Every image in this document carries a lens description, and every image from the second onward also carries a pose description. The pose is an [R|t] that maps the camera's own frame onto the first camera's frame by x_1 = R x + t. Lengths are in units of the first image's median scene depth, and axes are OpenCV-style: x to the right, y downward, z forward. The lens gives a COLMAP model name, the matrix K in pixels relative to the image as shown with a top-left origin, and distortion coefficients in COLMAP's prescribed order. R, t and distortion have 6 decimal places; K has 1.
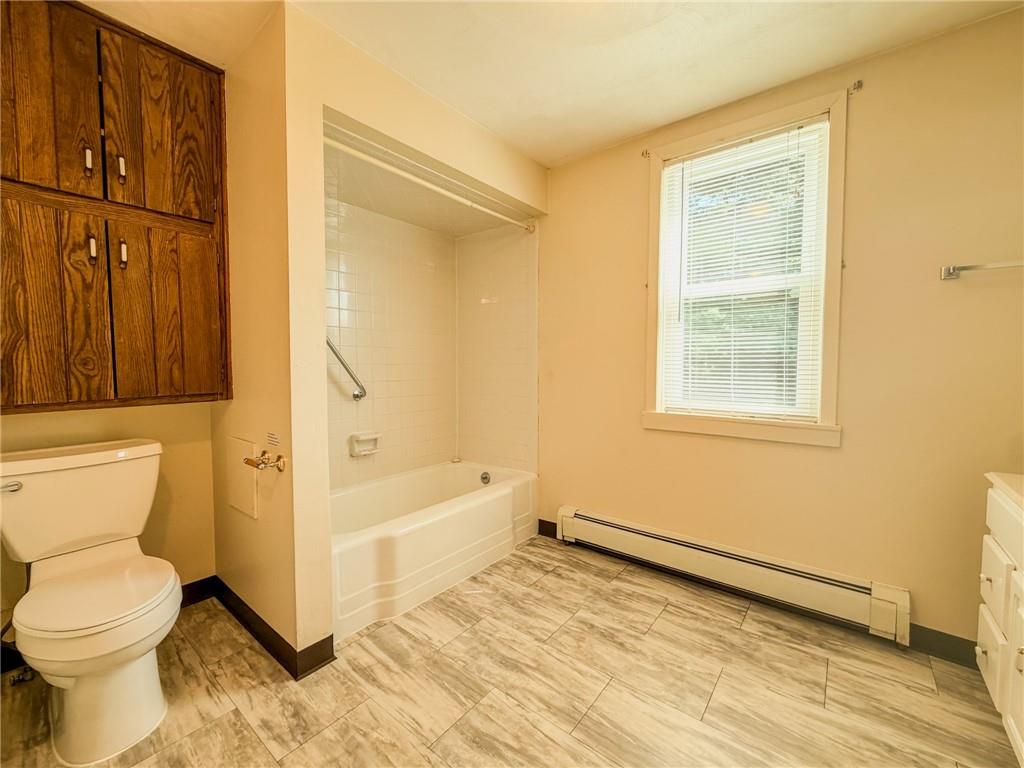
lens RADIAL K [[420.6, 0, 512.0], [0, 420.6, 384.0], [0, 0, 1]] dist [0.000528, -0.000154]
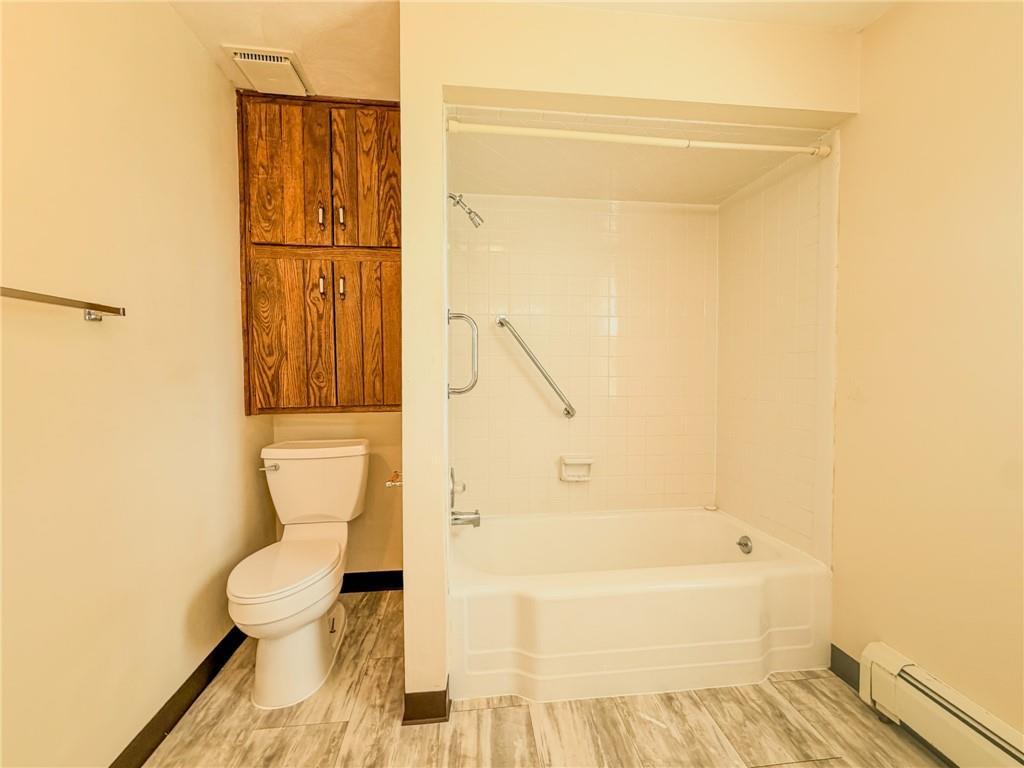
lens RADIAL K [[420.6, 0, 512.0], [0, 420.6, 384.0], [0, 0, 1]] dist [0.000528, -0.000154]
pose [[0.707828, 0.019405, -0.706118, 0.277694], [-0.032573, 0.999456, -0.005185, -0.037804], [0.705633, 0.026670, 0.708075, 0.476527]]
